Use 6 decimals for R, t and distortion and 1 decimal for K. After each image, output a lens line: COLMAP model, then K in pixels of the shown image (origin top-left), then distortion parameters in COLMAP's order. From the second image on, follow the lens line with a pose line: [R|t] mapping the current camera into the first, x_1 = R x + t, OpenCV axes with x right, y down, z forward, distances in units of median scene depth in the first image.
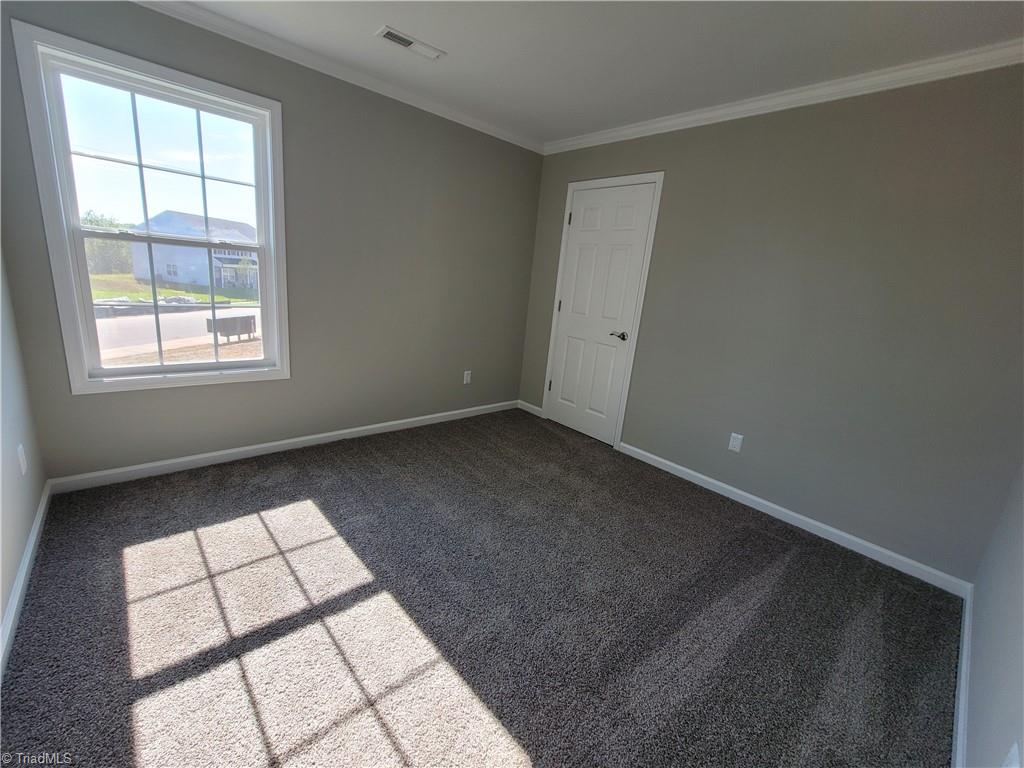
lens RADIAL K [[421.4, 0, 506.9], [0, 421.4, 378.9], [0, 0, 1]] dist [-0.007199, -0.000202]
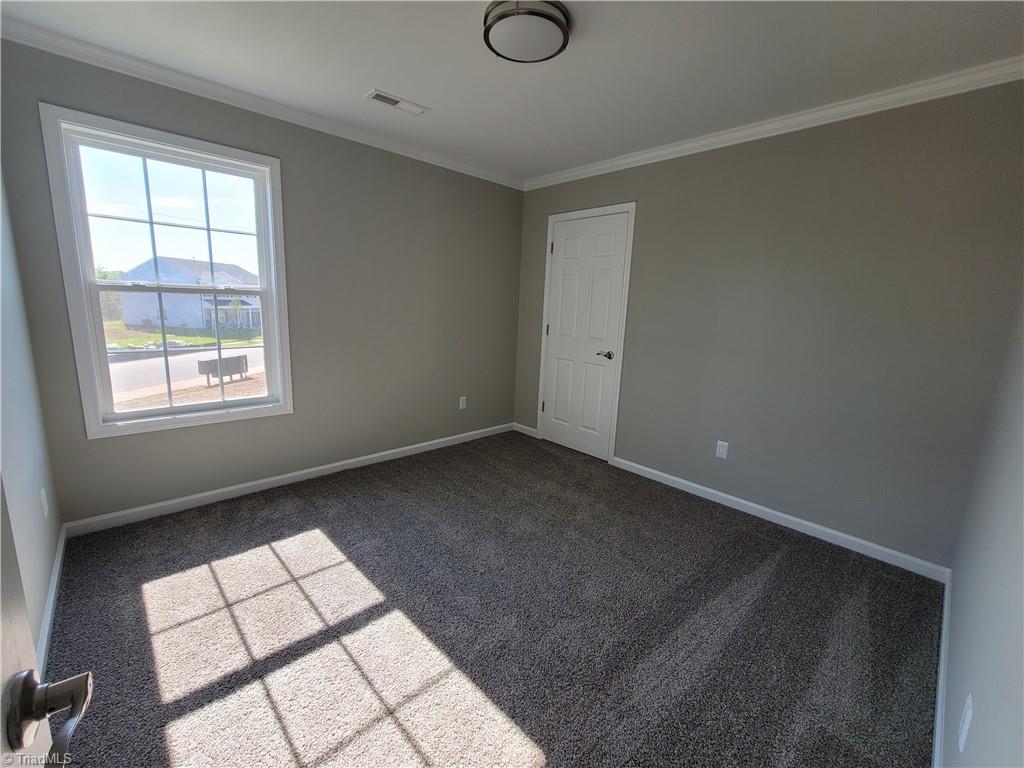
lens RADIAL K [[421.4, 0, 506.9], [0, 421.4, 378.9], [0, 0, 1]] dist [-0.007199, -0.000202]
pose [[0.998294, -0.055908, 0.016834, -0.000791], [0.056814, 0.996623, -0.059289, 0.009397], [-0.013462, 0.060144, 0.998099, -0.076718]]
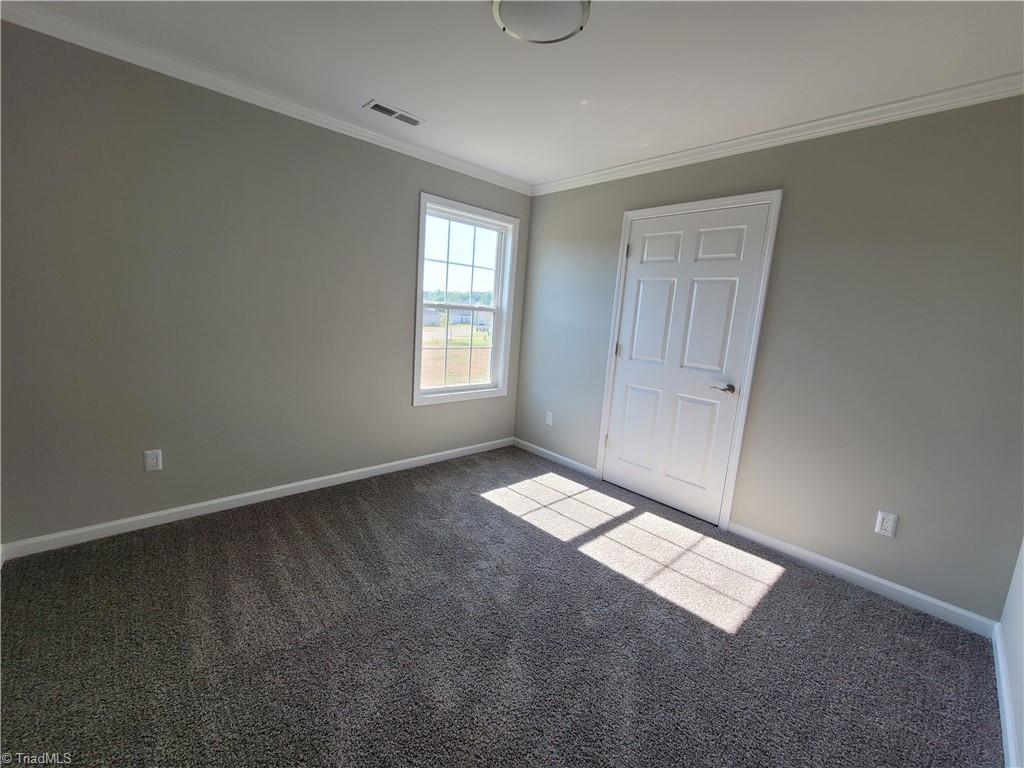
lens RADIAL K [[421.4, 0, 506.9], [0, 421.4, 378.9], [0, 0, 1]] dist [-0.007199, -0.000202]
pose [[0.999733, -0.022723, -0.004237, -0.756470], [0.022281, 0.996142, -0.084882, 0.093439], [0.006149, 0.084765, 0.996382, -0.673068]]
